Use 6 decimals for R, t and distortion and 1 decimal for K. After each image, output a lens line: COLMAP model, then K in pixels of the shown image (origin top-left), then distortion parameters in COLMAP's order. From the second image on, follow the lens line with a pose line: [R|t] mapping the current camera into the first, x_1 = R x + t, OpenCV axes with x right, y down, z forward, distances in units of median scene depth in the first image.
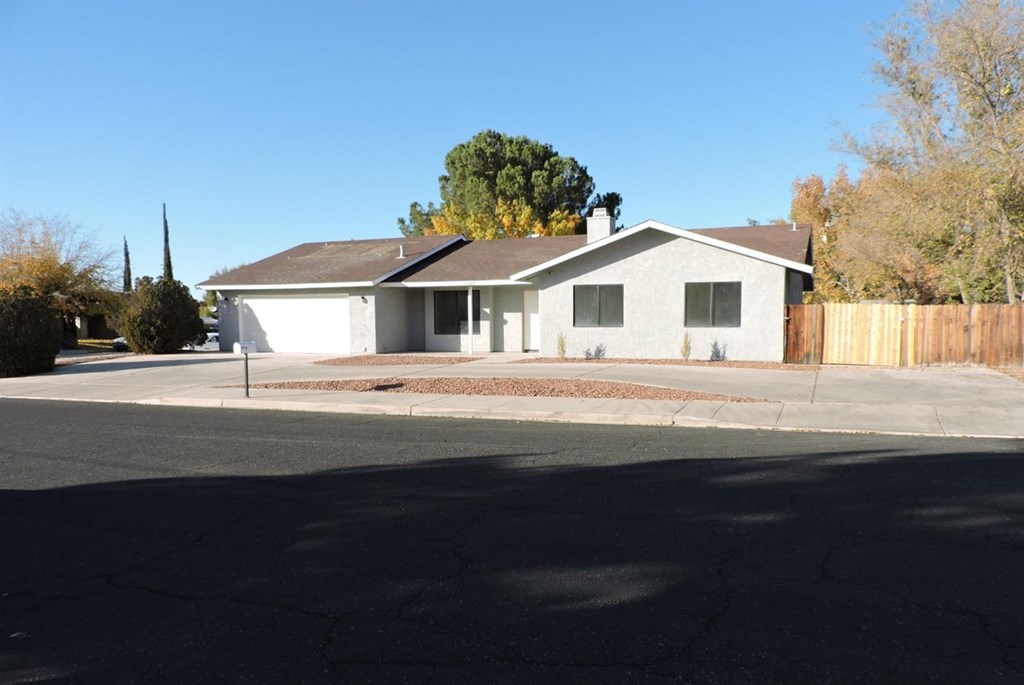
lens RADIAL K [[740.5, 0, 513.3], [0, 740.5, 376.9], [0, 0, 1]] dist [-0.003782, -0.000085]
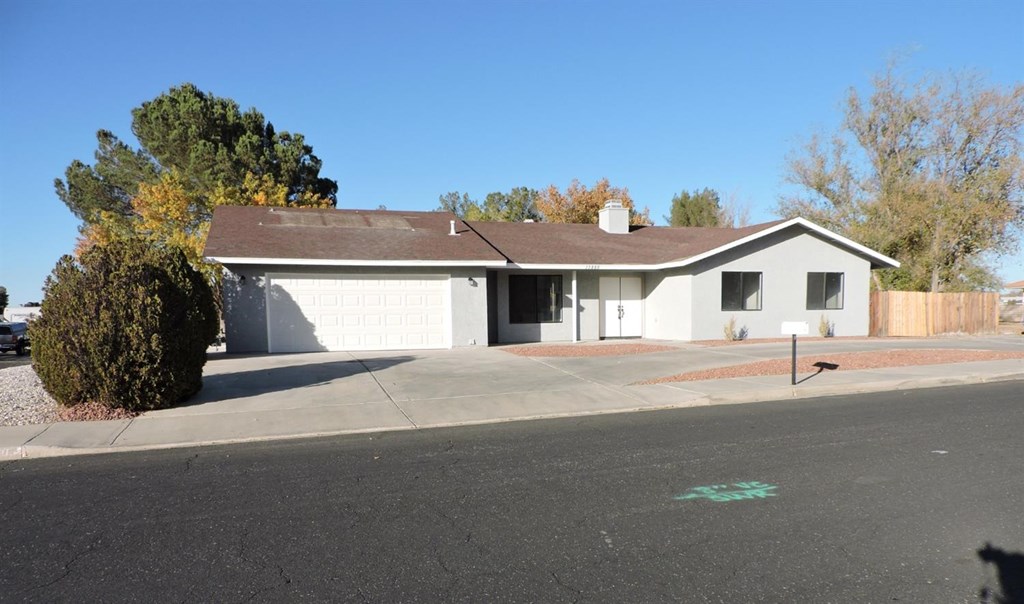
lens RADIAL K [[735.9, 0, 524.2], [0, 735.9, 373.0], [0, 0, 1]] dist [-0.001715, 0.003492]
pose [[0.742693, -0.060453, 0.666898, -0.722535], [0.064188, 0.997758, 0.018961, -0.014574], [-0.666549, 0.028724, 0.744908, 0.349022]]
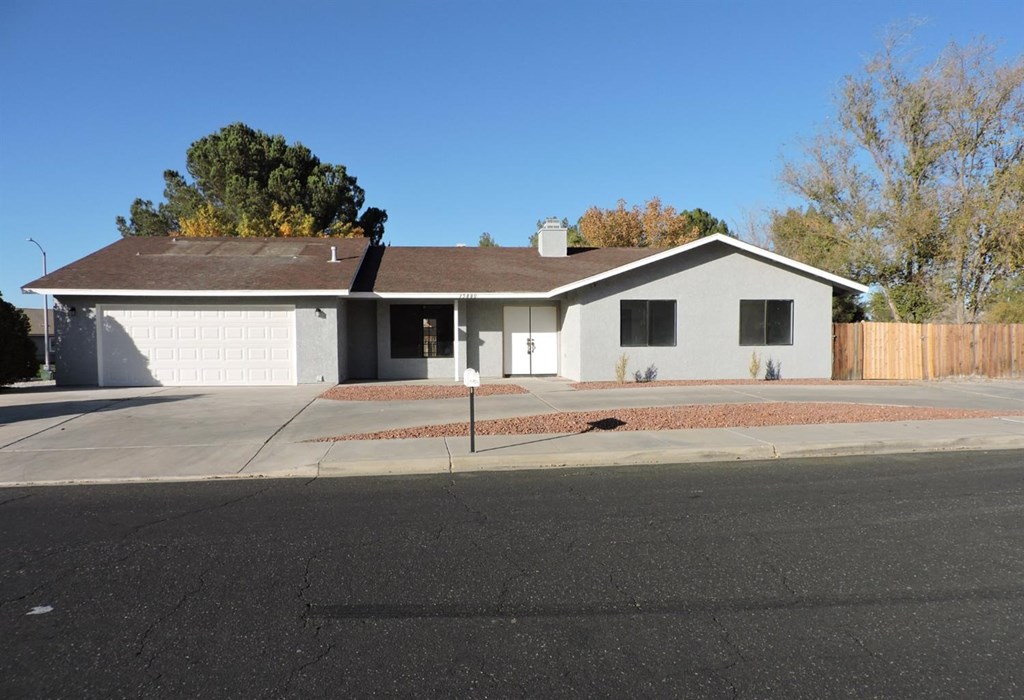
lens RADIAL K [[737.9, 0, 508.9], [0, 737.9, 370.9], [0, 0, 1]] dist [0.000059, -0.000173]
pose [[0.876507, -0.021254, 0.480920, -0.400882], [0.041204, 0.998671, -0.030962, -0.013951], [-0.479623, 0.046954, 0.876218, 0.247460]]
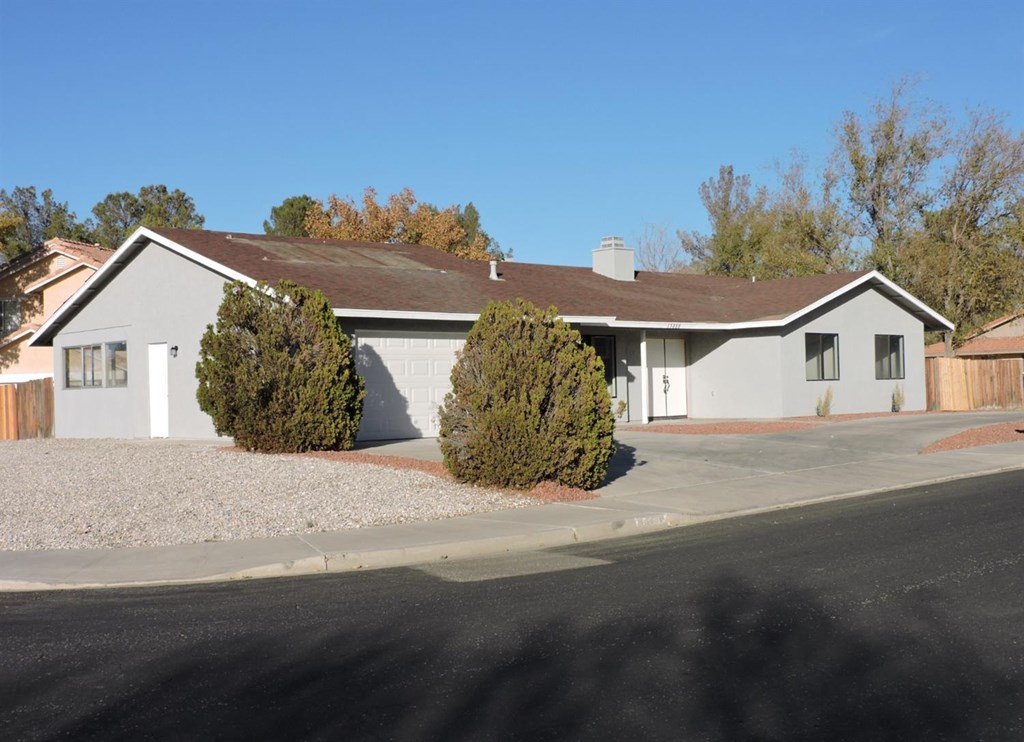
lens RADIAL K [[1314.6, 0, 512.0], [0, 1314.6, 371.0], [0, 0, 1]] dist [-0.015506, 0.007382]
pose [[0.414278, 0.009182, 0.910104, -1.260793], [0.094533, 0.994107, -0.053061, -0.025728], [-0.905228, 0.108017, 0.410969, 0.585015]]
